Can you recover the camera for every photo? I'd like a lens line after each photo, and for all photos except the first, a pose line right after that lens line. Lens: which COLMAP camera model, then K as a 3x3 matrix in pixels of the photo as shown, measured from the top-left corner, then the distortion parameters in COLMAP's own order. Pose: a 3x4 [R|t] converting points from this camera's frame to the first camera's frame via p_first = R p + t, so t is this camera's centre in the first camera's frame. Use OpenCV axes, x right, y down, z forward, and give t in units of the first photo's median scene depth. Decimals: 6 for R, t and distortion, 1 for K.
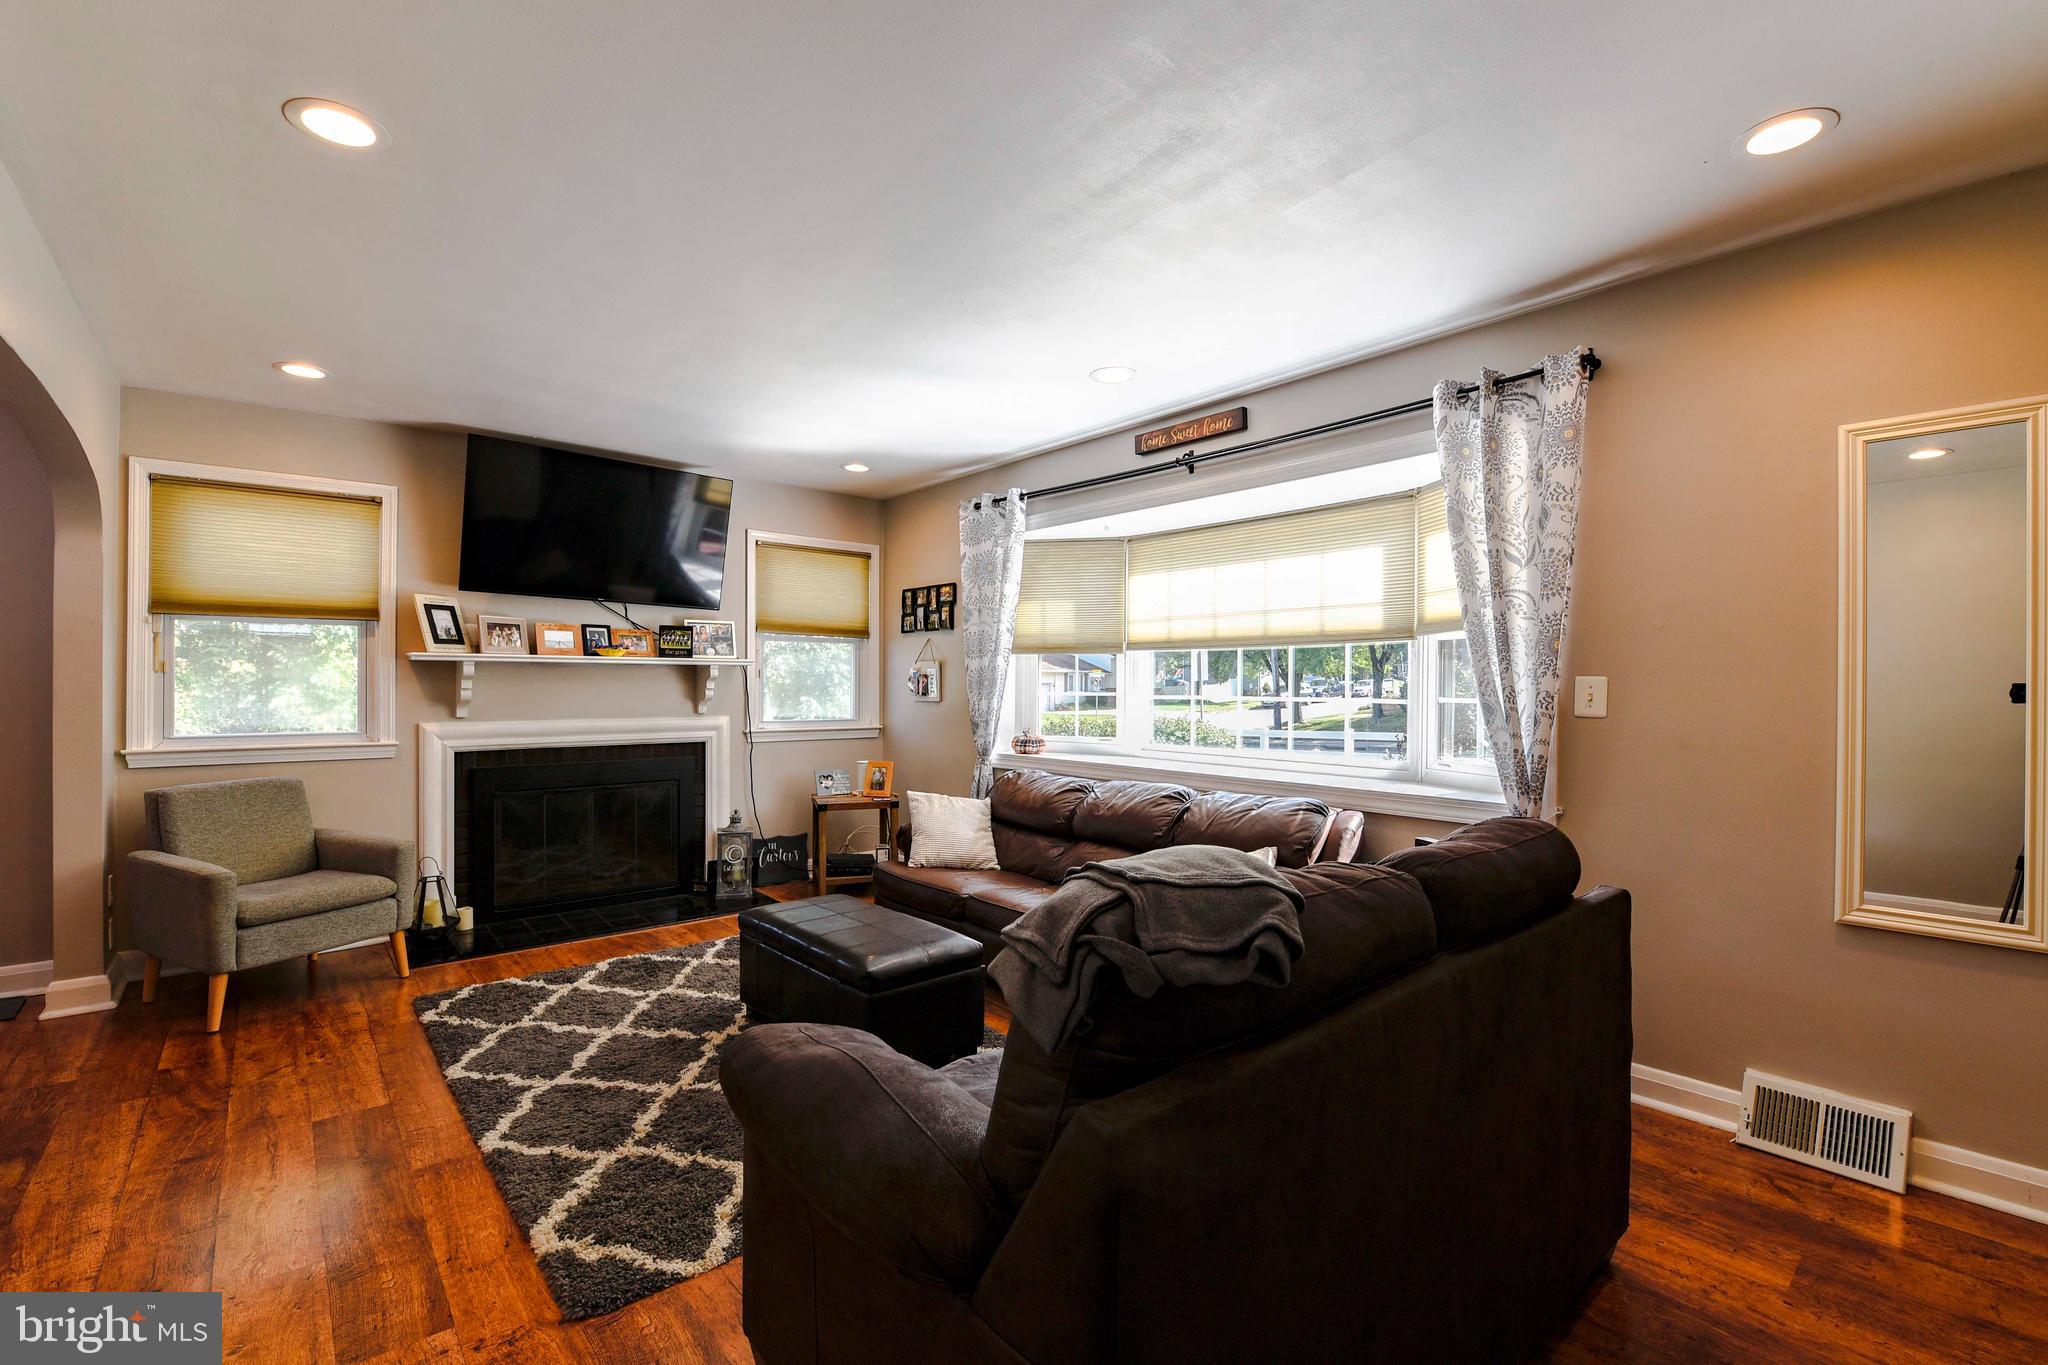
lens RADIAL K [[890.5, 0, 1039.7], [0, 890.5, 684.3], [0, 0, 1]] dist [-0.004324, -0.008006]
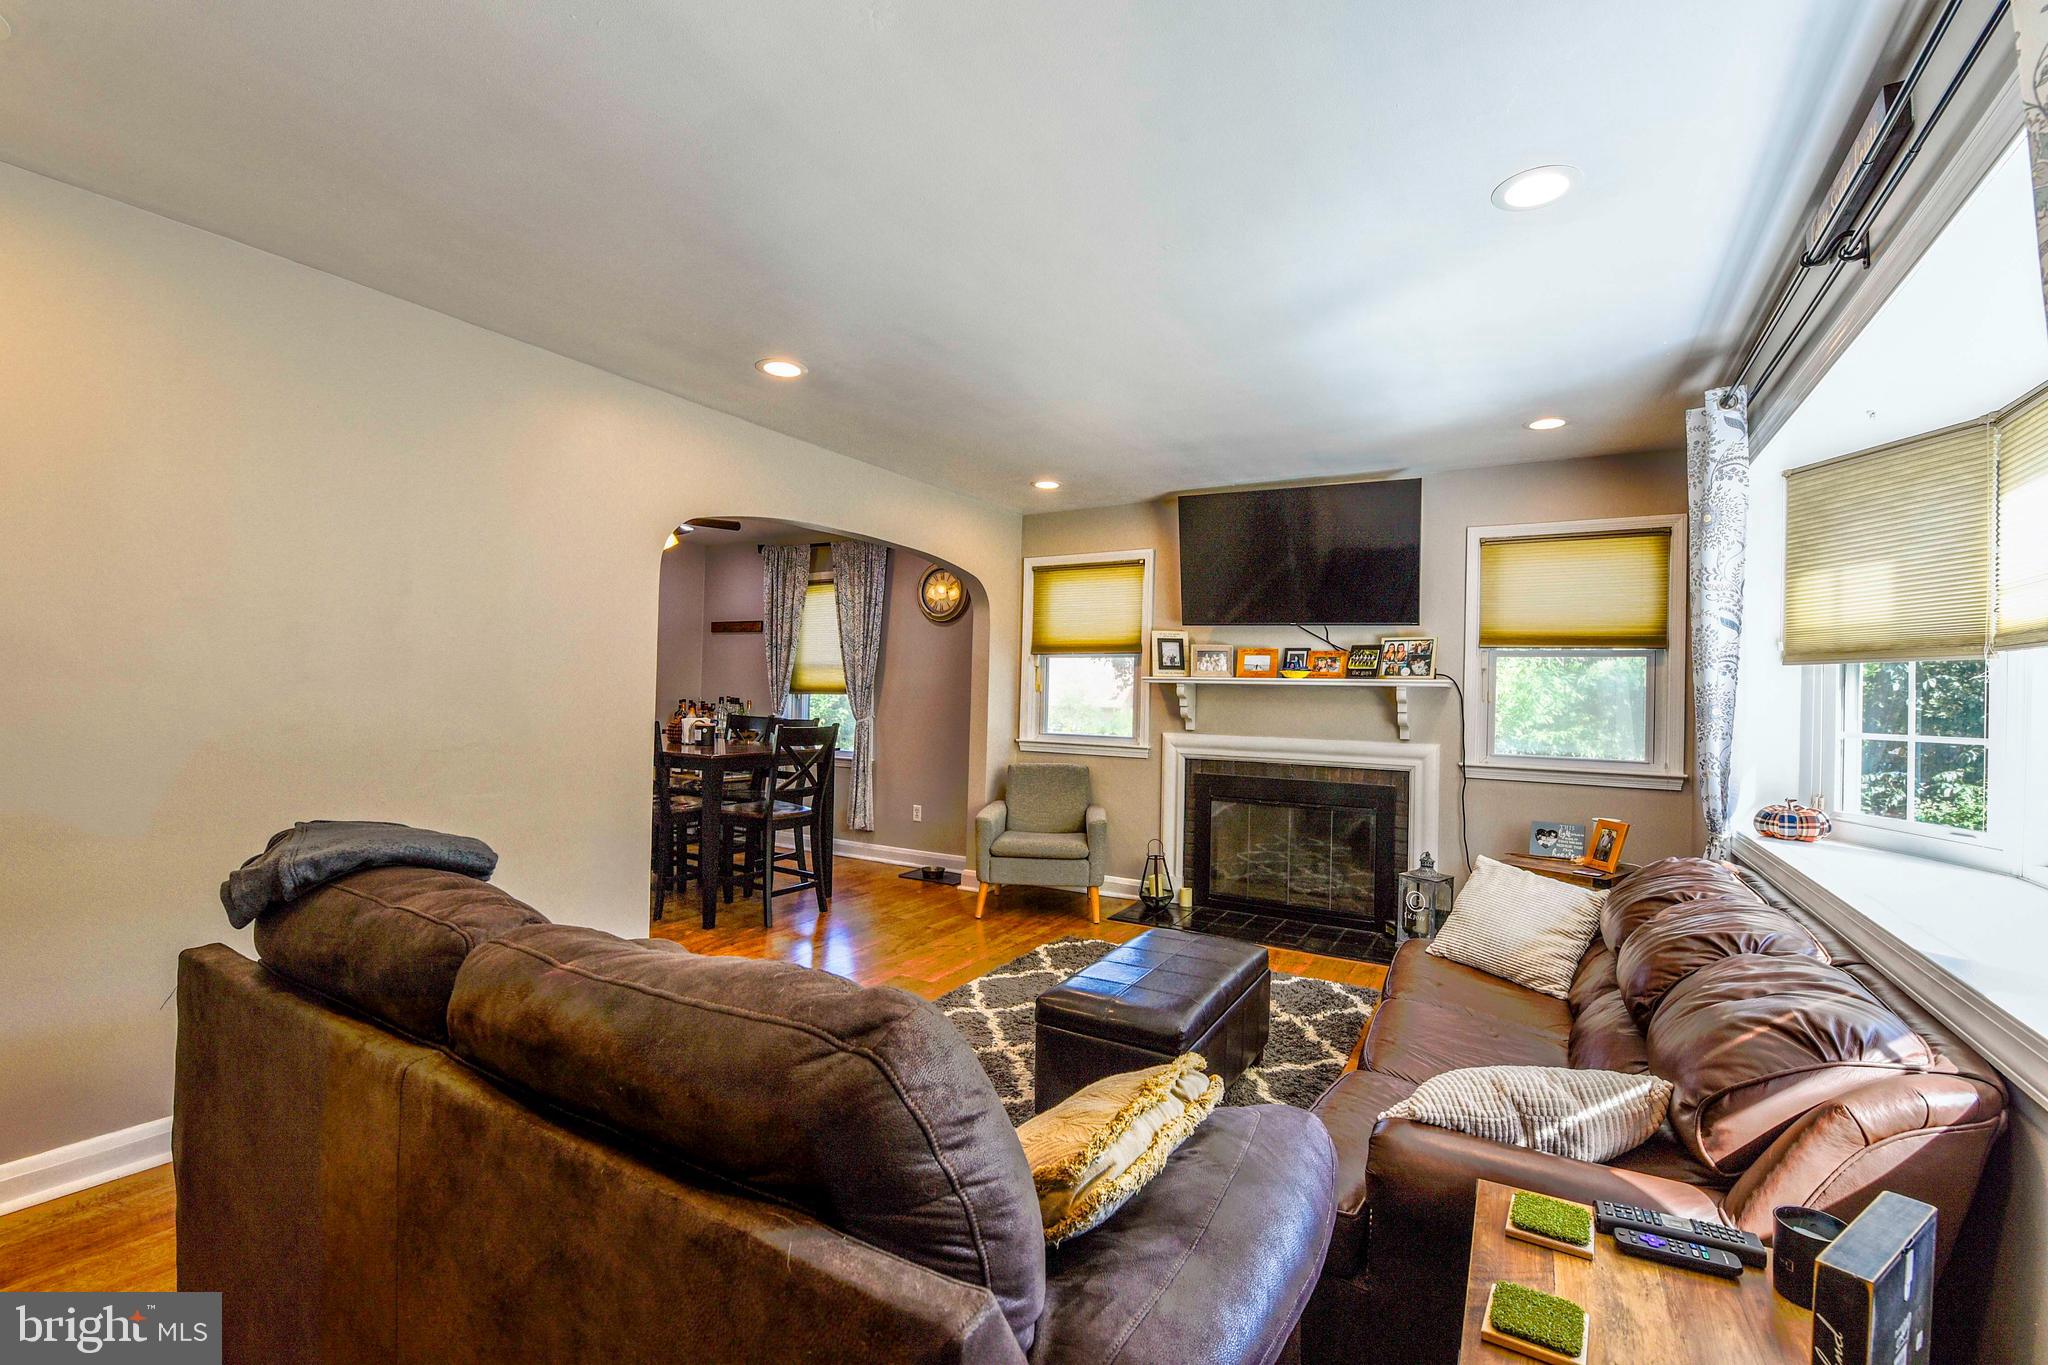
lens RADIAL K [[890.5, 0, 1016.1], [0, 890.5, 680.2], [0, 0, 1]] dist [-0.004324, -0.008006]
pose [[0.301012, -0.012192, -0.953542, 0.436433], [-0.023933, 0.999507, -0.020335, -0.000325], [0.953320, 0.028942, 0.300571, 0.408779]]
